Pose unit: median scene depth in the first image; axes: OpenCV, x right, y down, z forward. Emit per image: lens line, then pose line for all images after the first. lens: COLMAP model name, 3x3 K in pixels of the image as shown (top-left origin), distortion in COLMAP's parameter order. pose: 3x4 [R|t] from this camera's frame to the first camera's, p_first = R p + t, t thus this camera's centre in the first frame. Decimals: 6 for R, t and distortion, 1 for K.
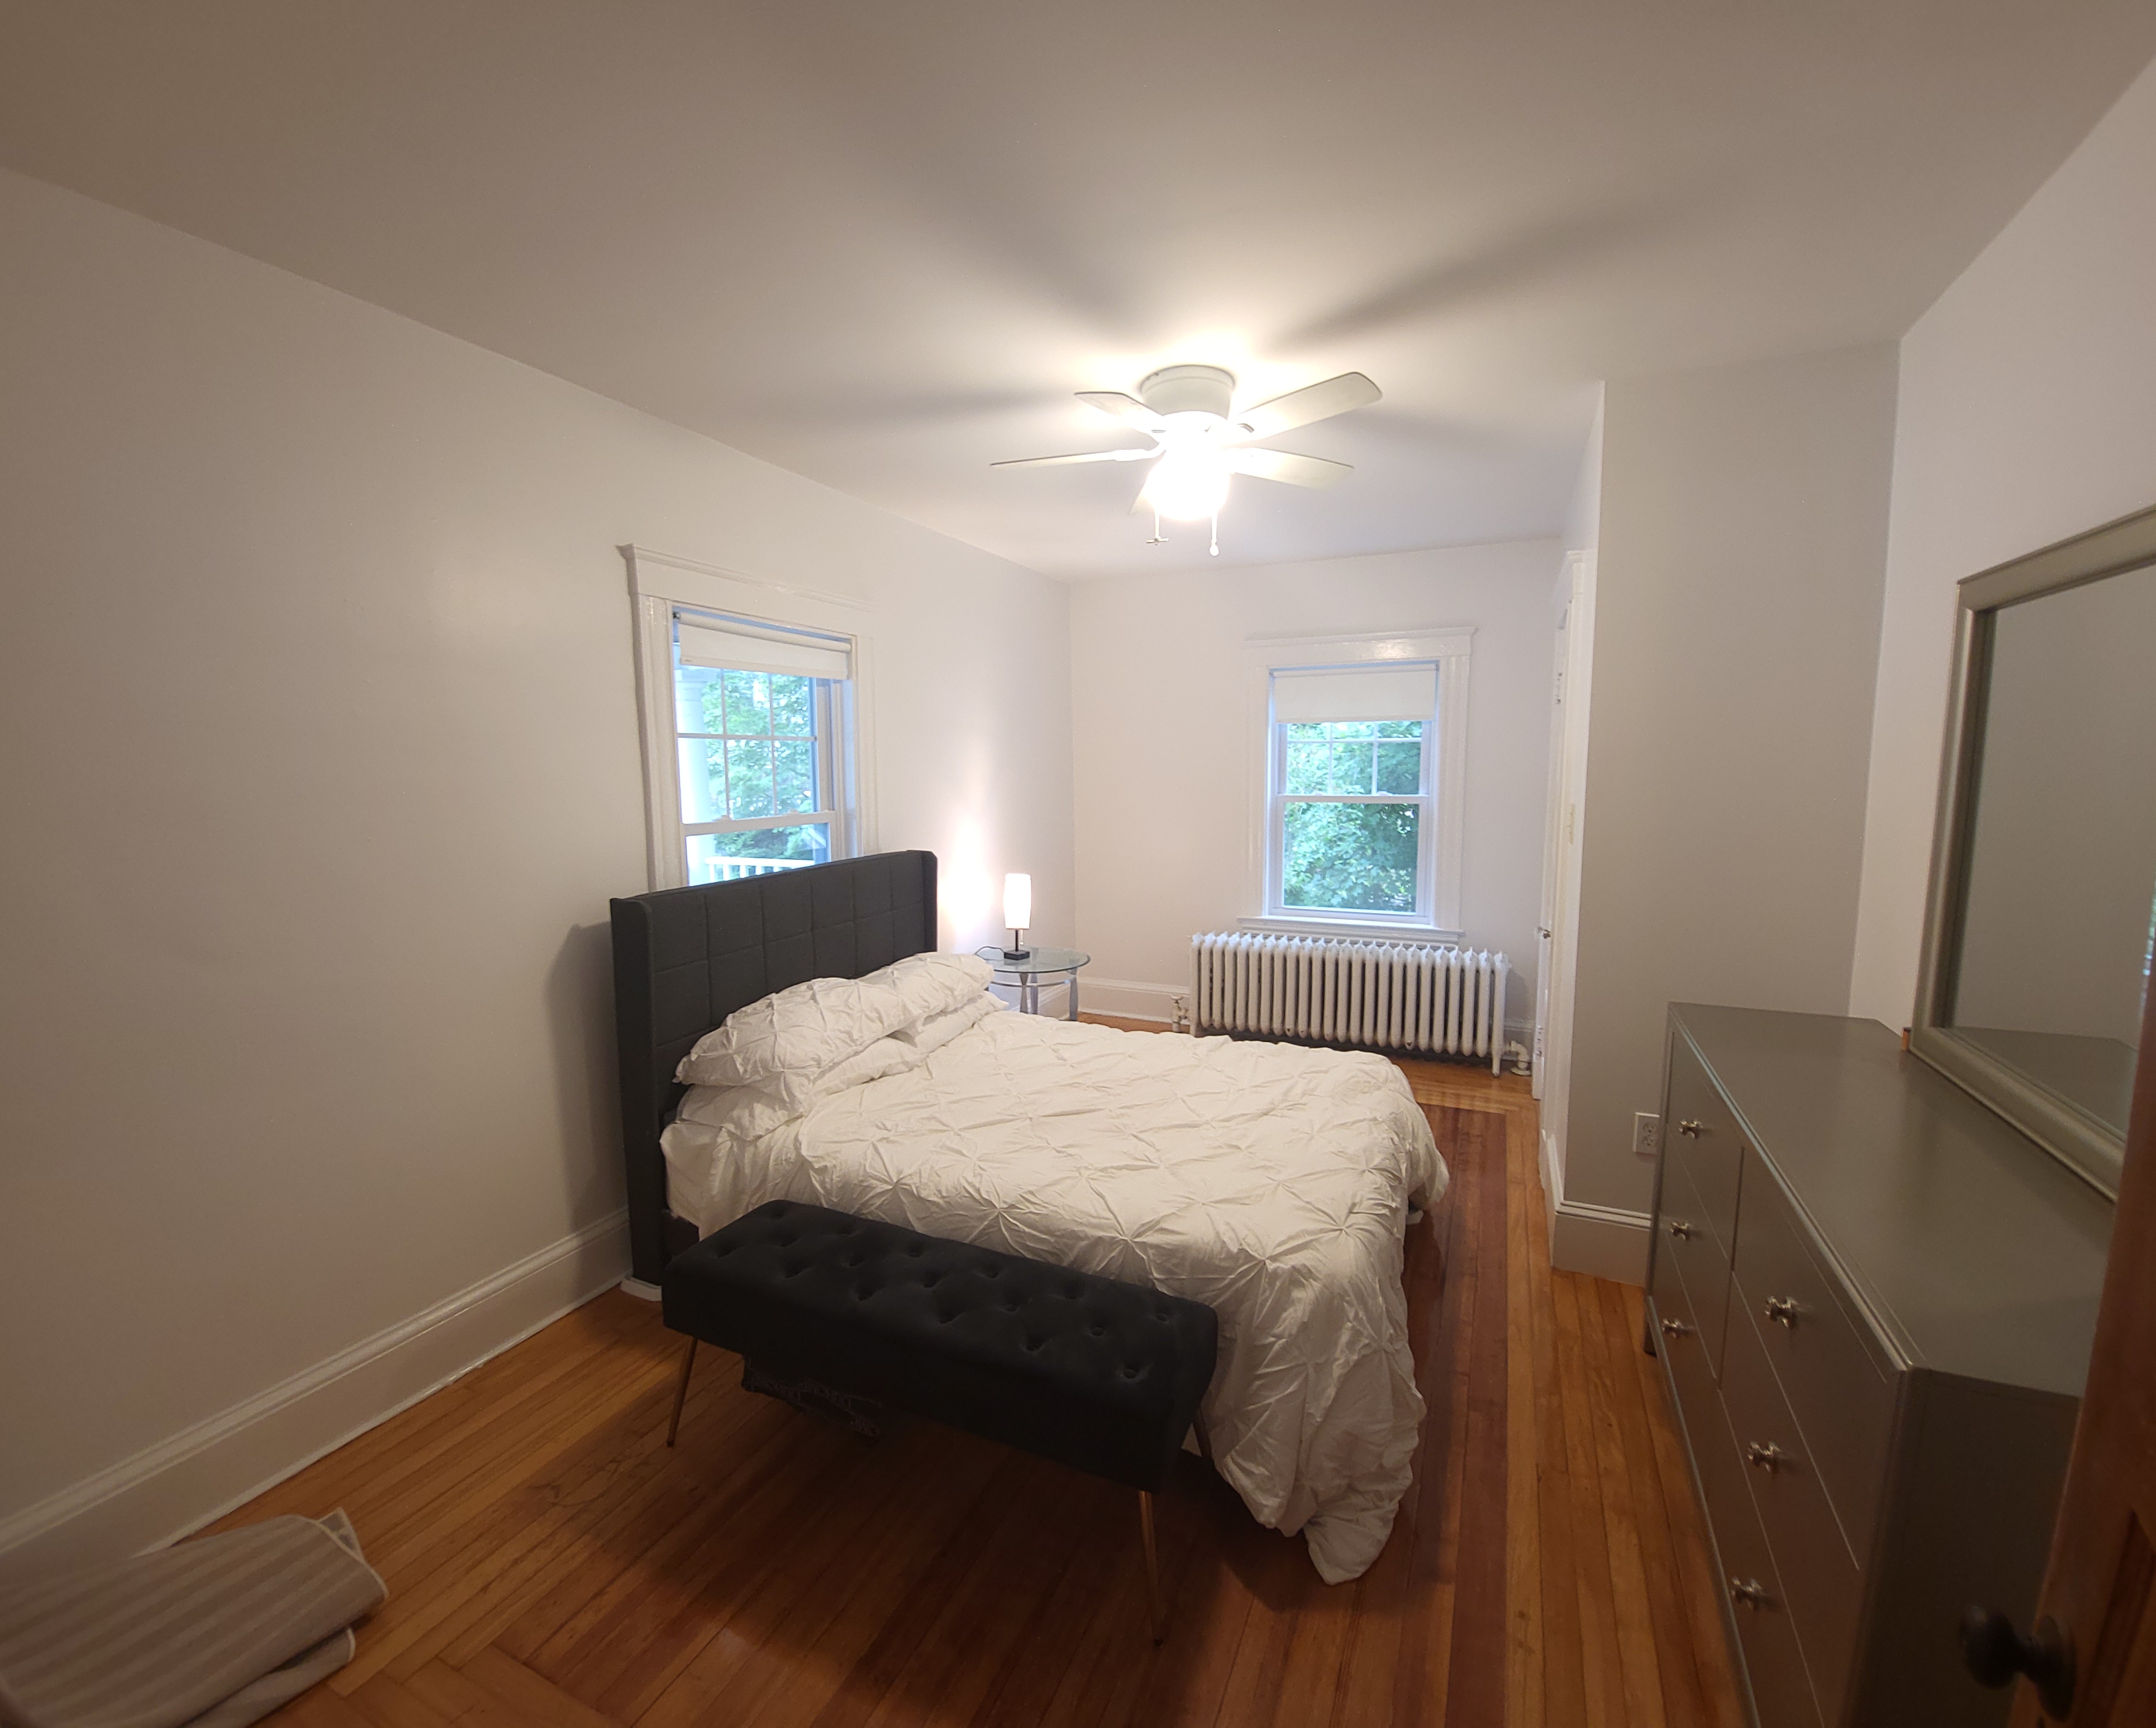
lens RADIAL K [[914.1, 0, 1077.8], [0, 914.1, 861.1], [0, 0, 1]] dist [-0.005788, -0.008509]
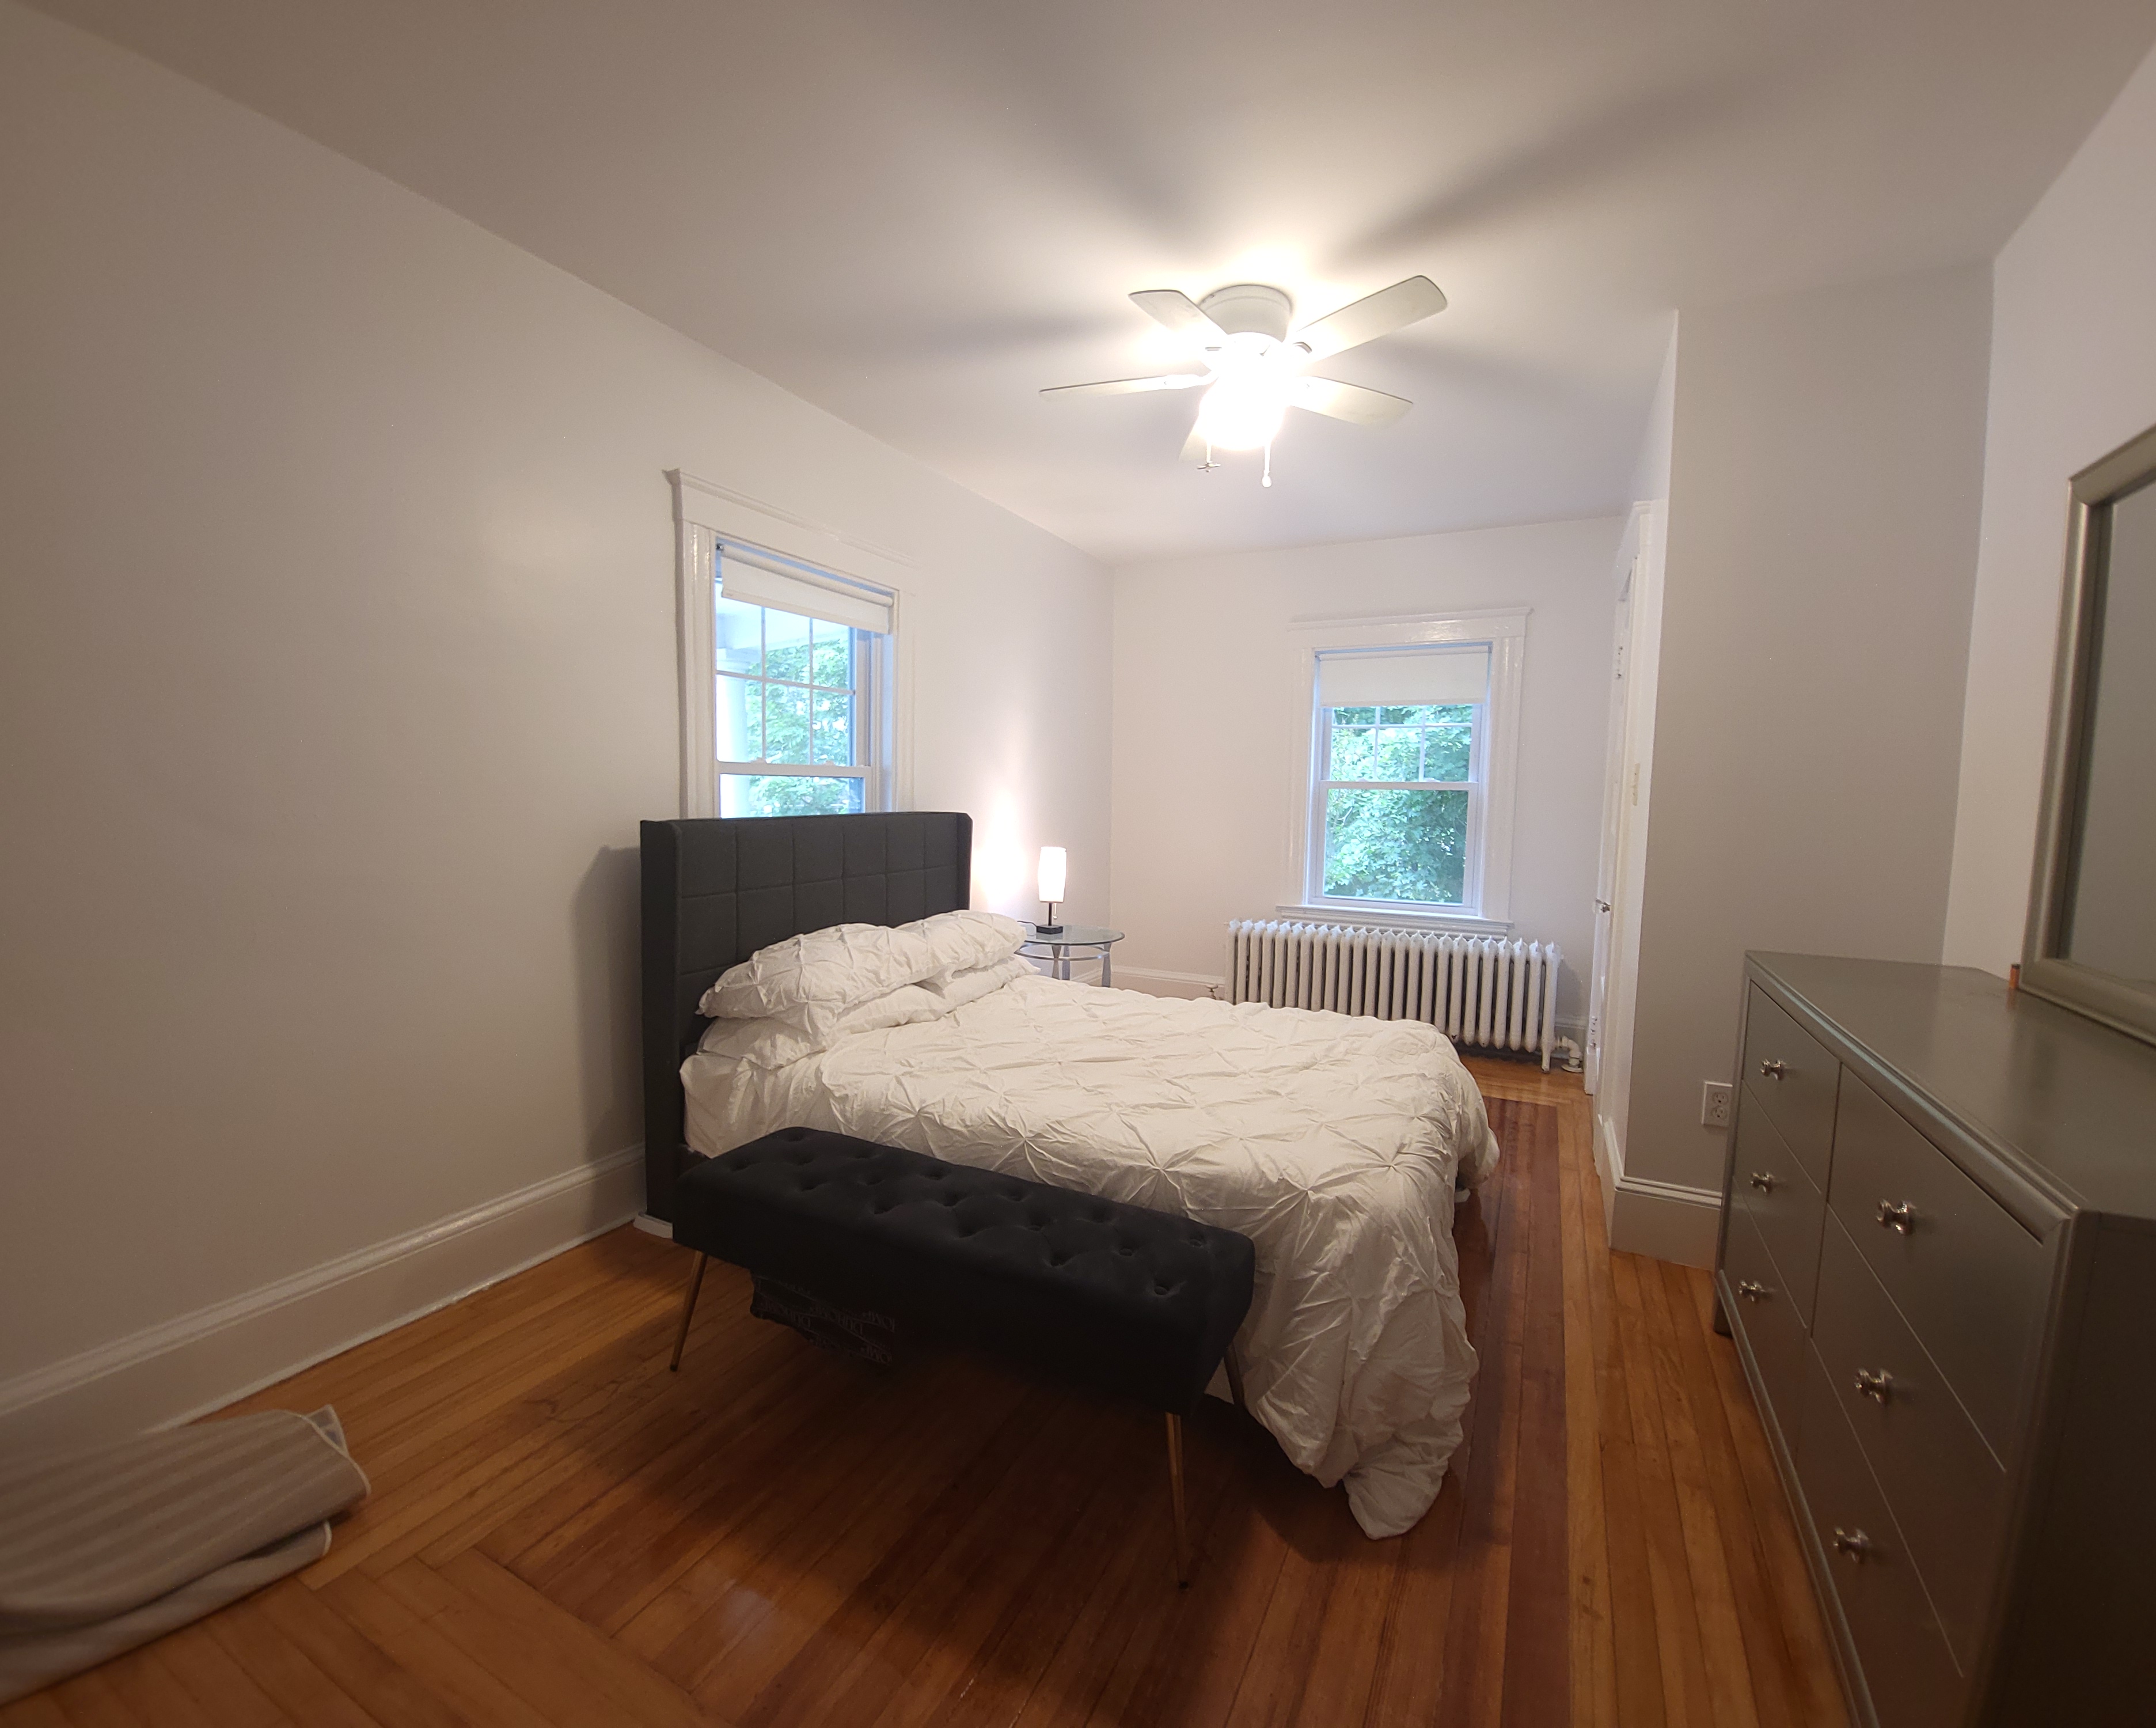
lens RADIAL K [[914.1, 0, 1077.5], [0, 914.1, 861.8], [0, 0, 1]] dist [-0.005788, -0.008509]
pose [[0.998852, 0.029264, -0.037937, -0.003676], [-0.030422, 0.999077, -0.030318, 0.122263], [0.037014, 0.031438, 0.998820, 0.042156]]
